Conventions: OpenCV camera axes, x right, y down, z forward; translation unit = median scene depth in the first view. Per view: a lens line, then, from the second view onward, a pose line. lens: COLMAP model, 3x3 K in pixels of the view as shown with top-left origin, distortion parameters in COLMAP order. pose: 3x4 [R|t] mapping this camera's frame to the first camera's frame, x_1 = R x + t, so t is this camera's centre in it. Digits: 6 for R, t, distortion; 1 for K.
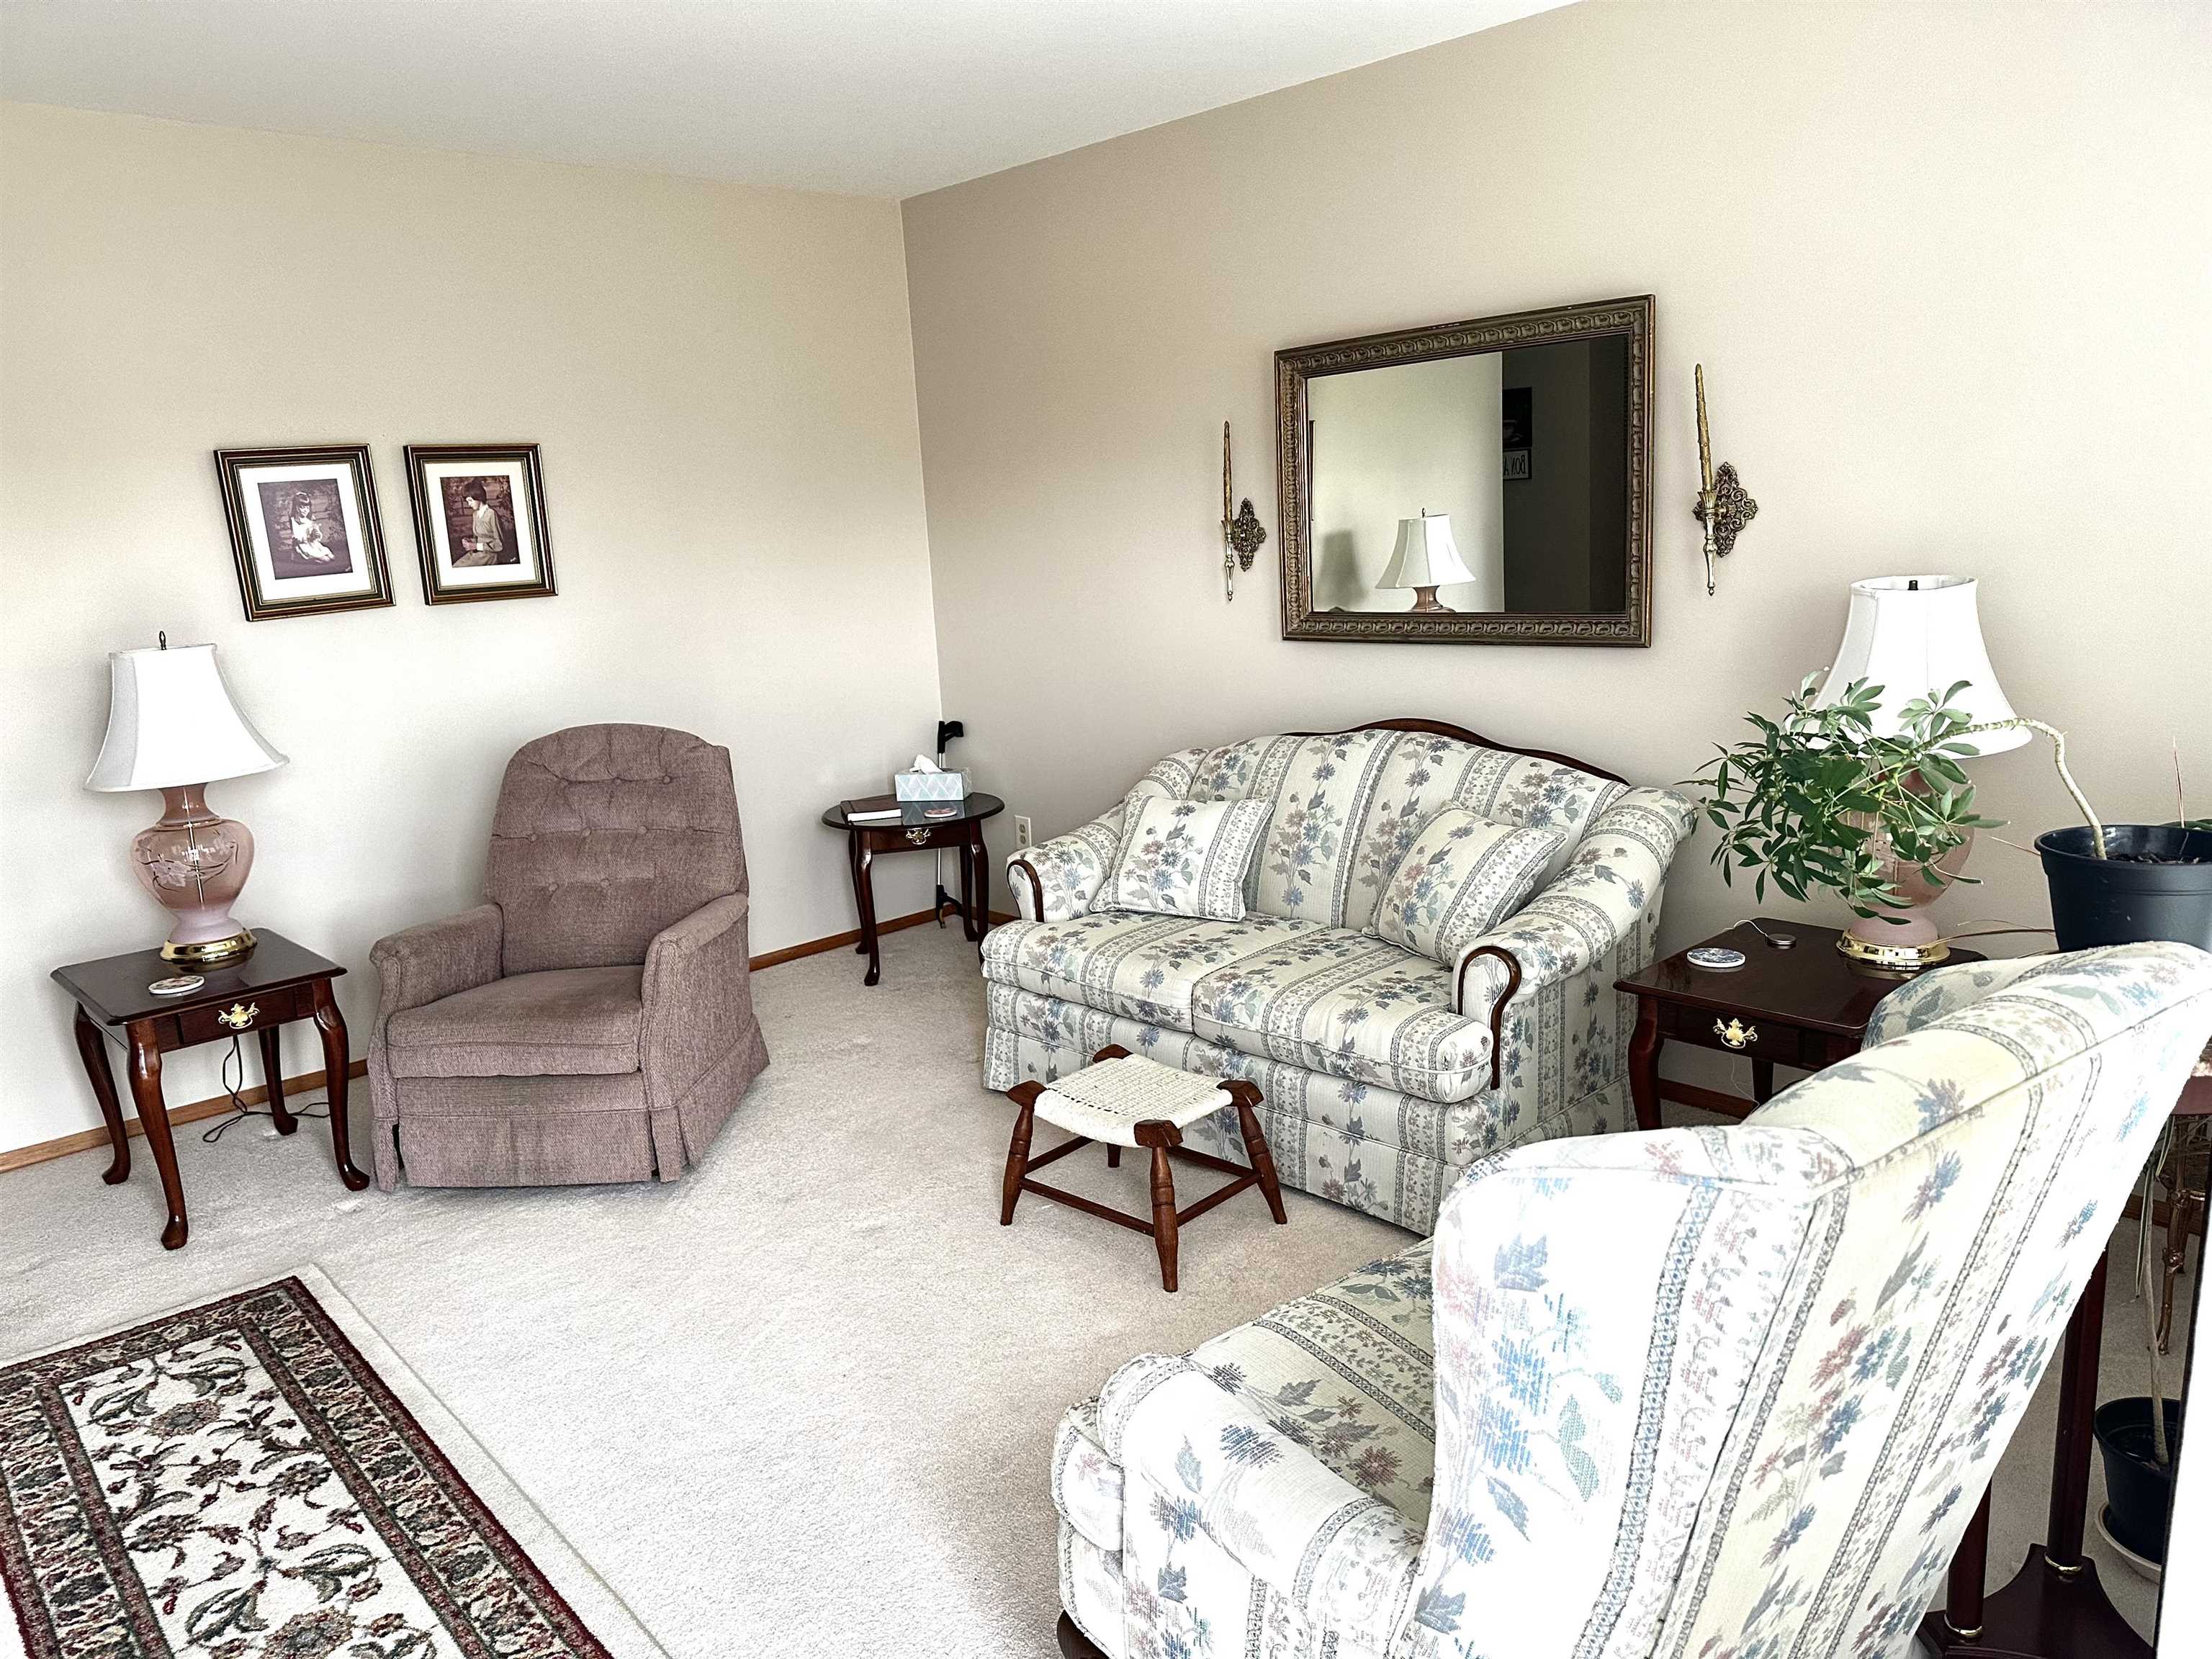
lens RADIAL K [[1531.5, 0, 1114.4], [0, 1531.5, 835.8], [0, 0, 1]] dist [0.091312, -0.104022]
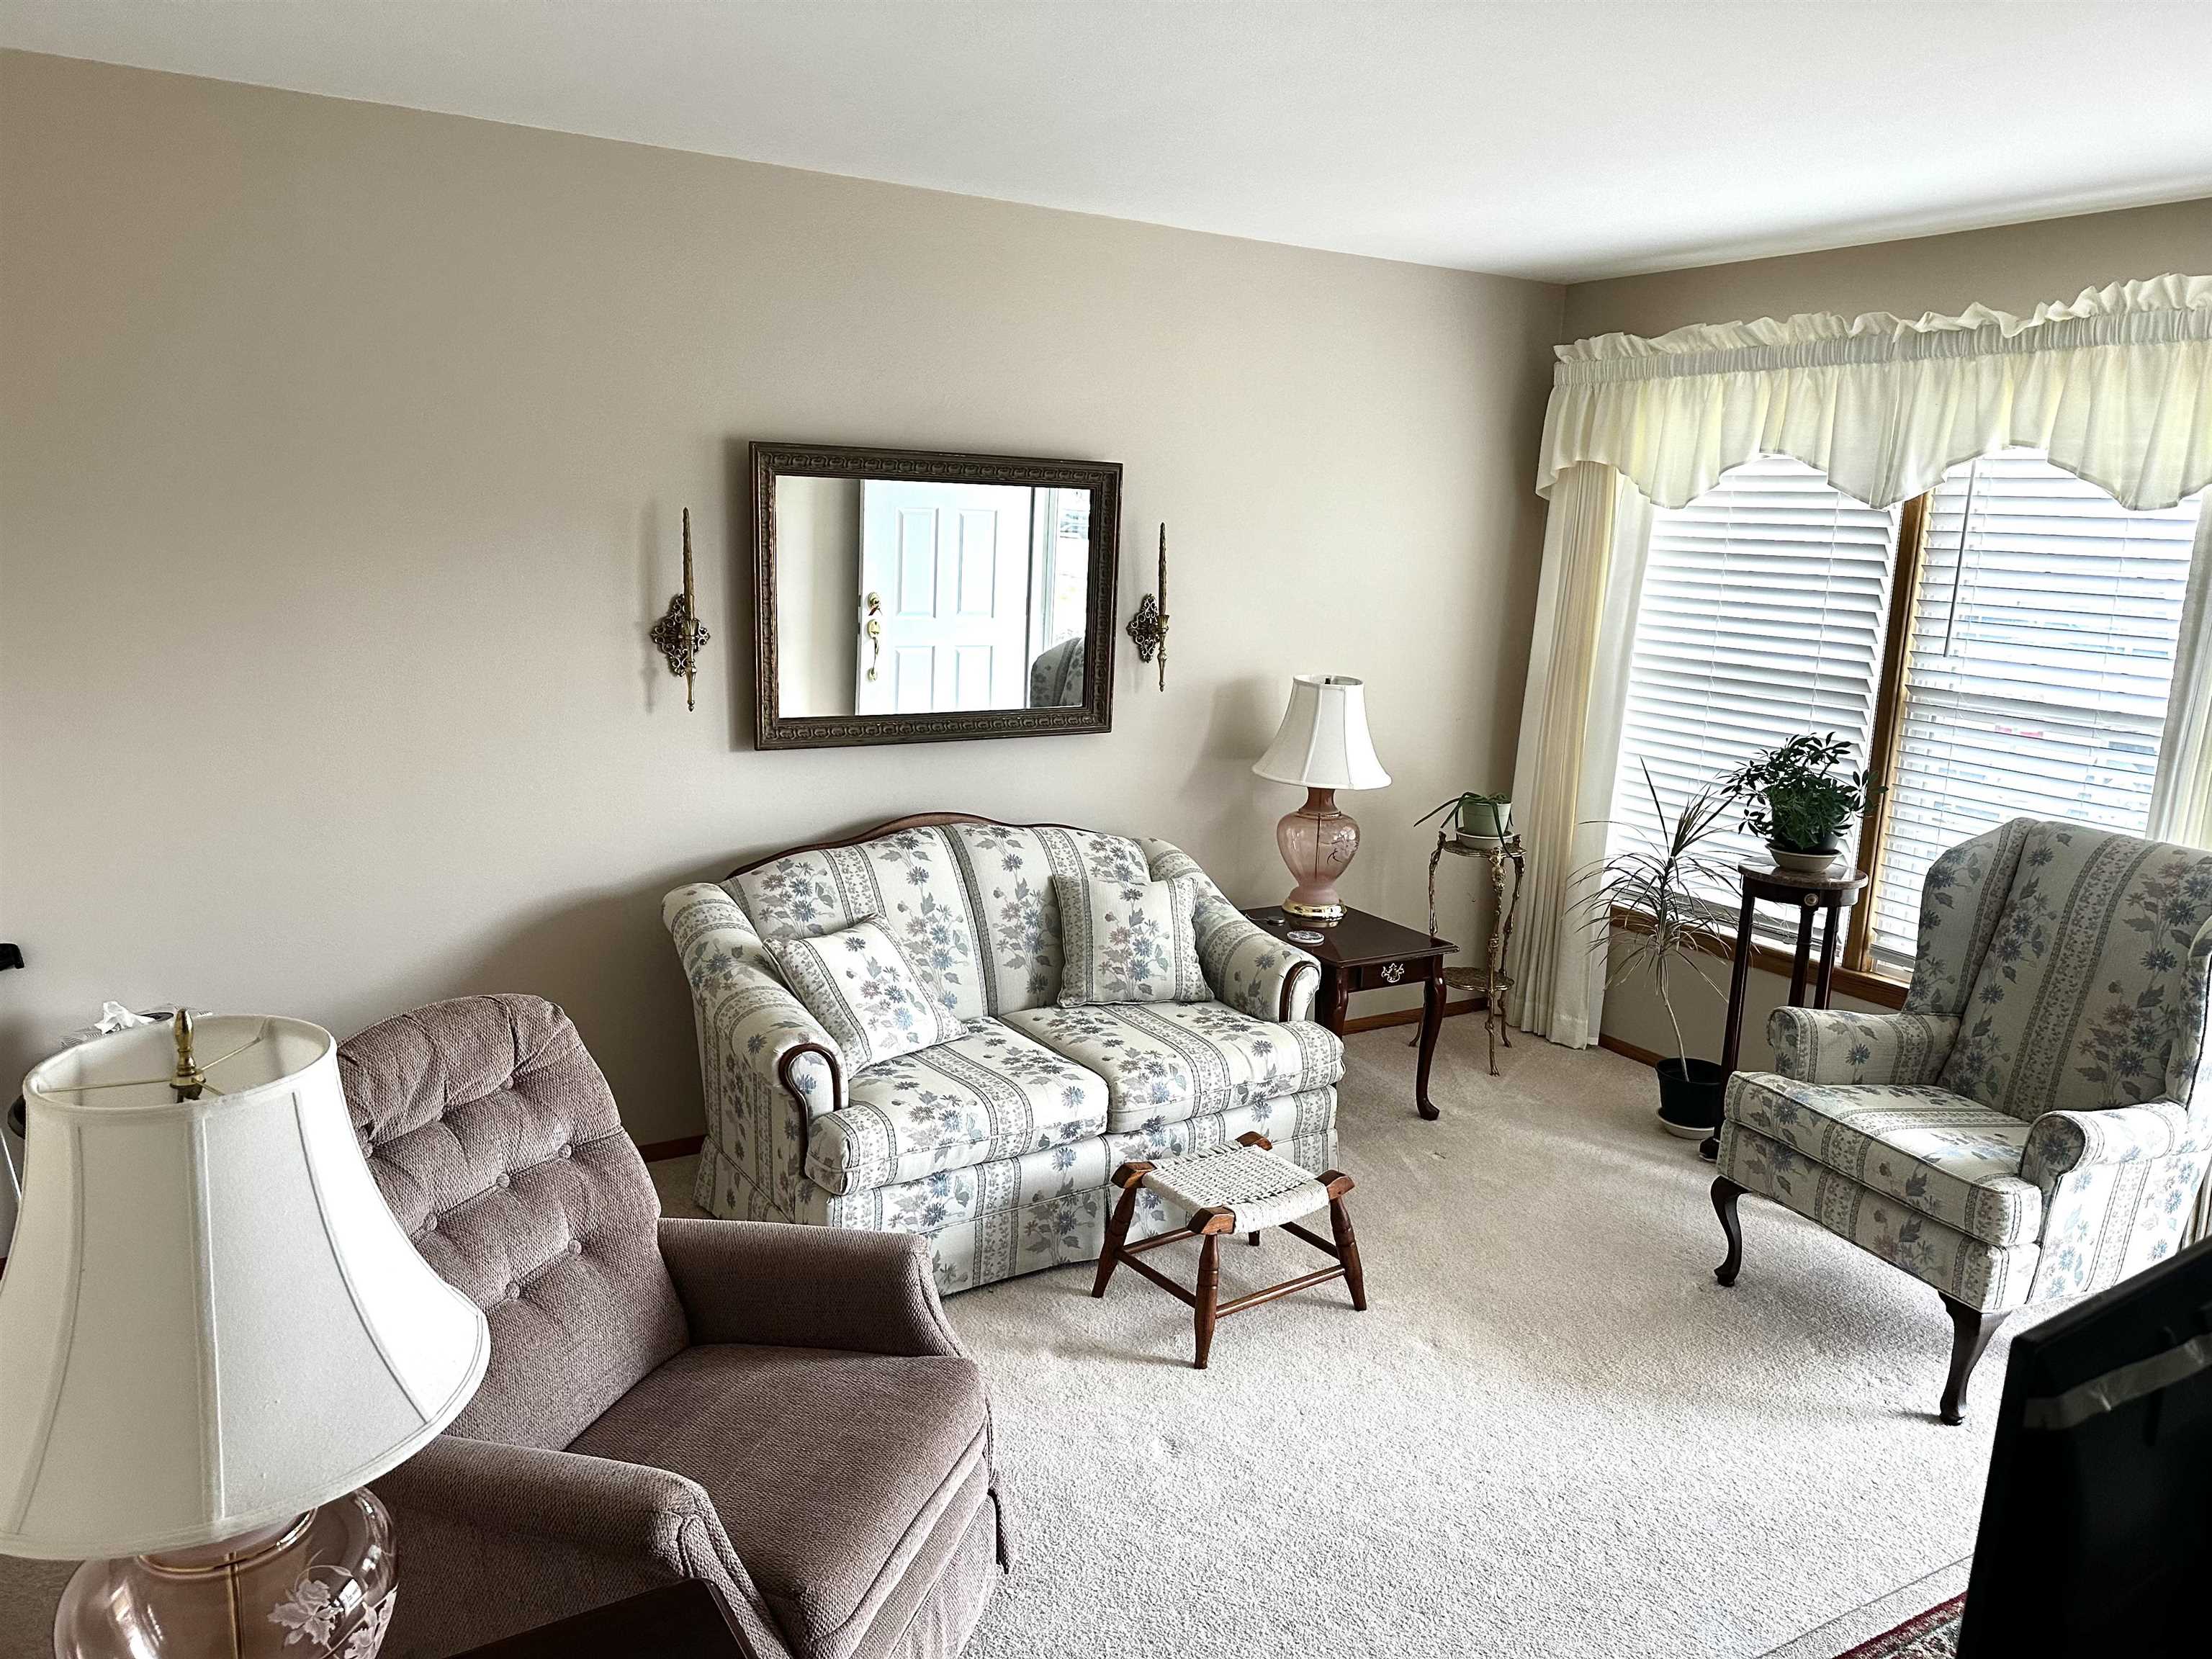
lens RADIAL K [[1531.5, 0, 1114.4], [0, 1531.5, 835.8], [0, 0, 1]] dist [0.091312, -0.104022]
pose [[0.192977, -0.143638, 0.970633, -0.848557], [0.155060, 0.981261, 0.114382, -0.169976], [-0.968874, 0.128434, 0.211633, 0.689882]]
